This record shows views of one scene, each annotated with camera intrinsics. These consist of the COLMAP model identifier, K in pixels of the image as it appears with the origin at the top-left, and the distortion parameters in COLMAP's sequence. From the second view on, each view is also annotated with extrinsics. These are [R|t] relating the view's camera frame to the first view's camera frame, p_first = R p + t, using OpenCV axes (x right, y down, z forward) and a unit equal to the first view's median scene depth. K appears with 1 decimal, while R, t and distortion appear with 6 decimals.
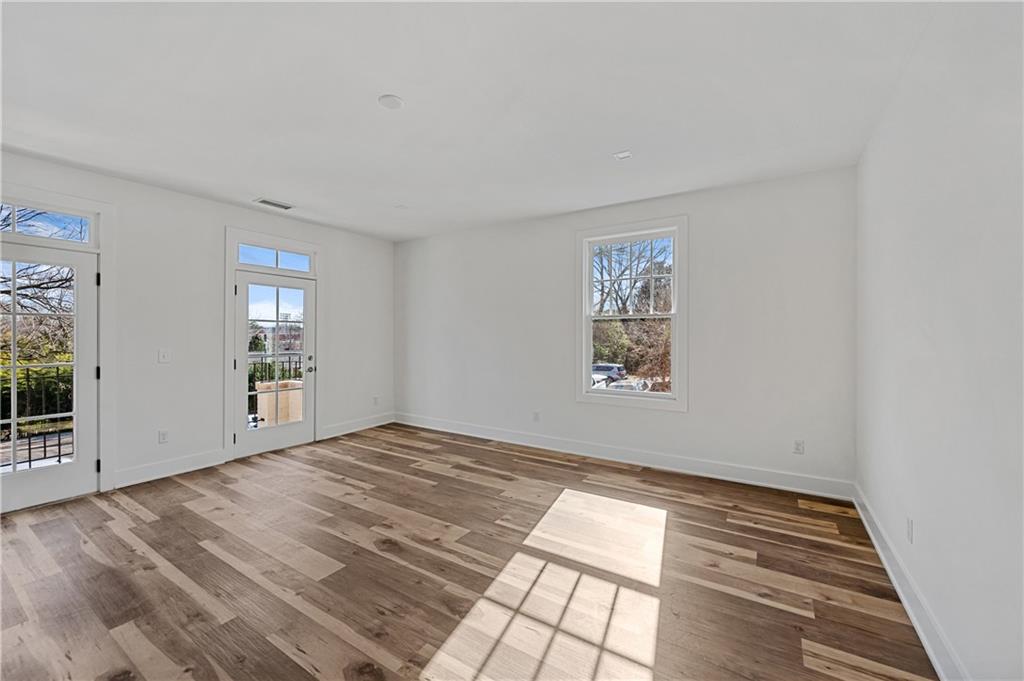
lens RADIAL K [[402.6, 0, 511.1], [0, 402.6, 337.9], [0, 0, 1]] dist [-0.007669, -0.000191]
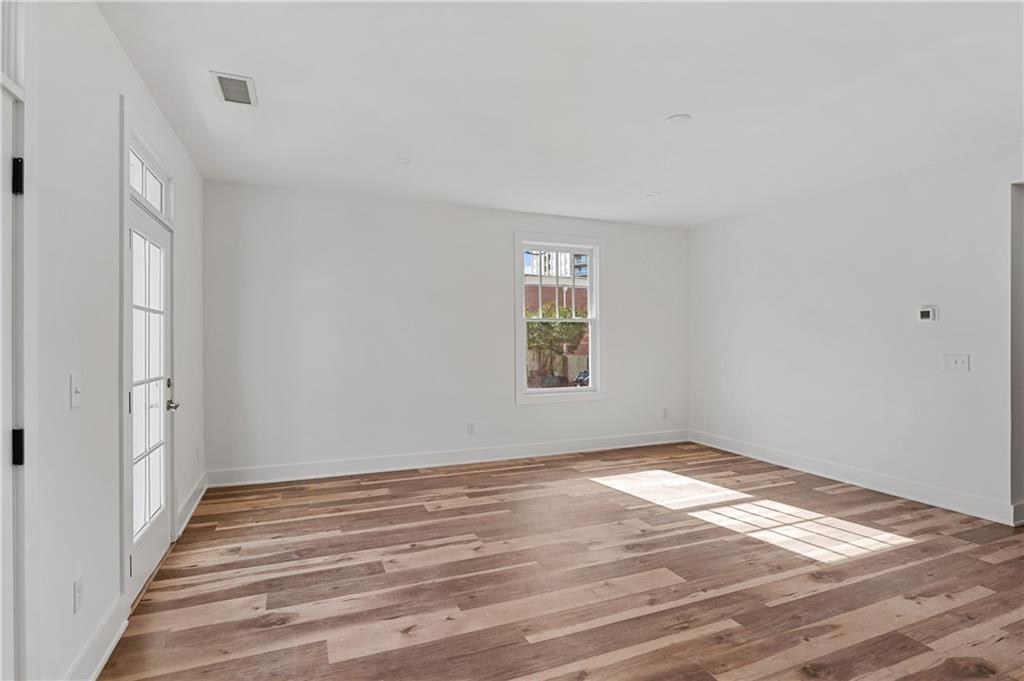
lens RADIAL K [[500.2, 0, 511.9], [0, 500.2, 342.7], [0, 0, 1]] dist [-0.004087, -0.000068]
pose [[0.580320, -0.010123, 0.814325, -1.107797], [0.009087, 0.999941, 0.005955, -0.001887], [-0.814338, 0.003944, 0.580378, 0.396118]]
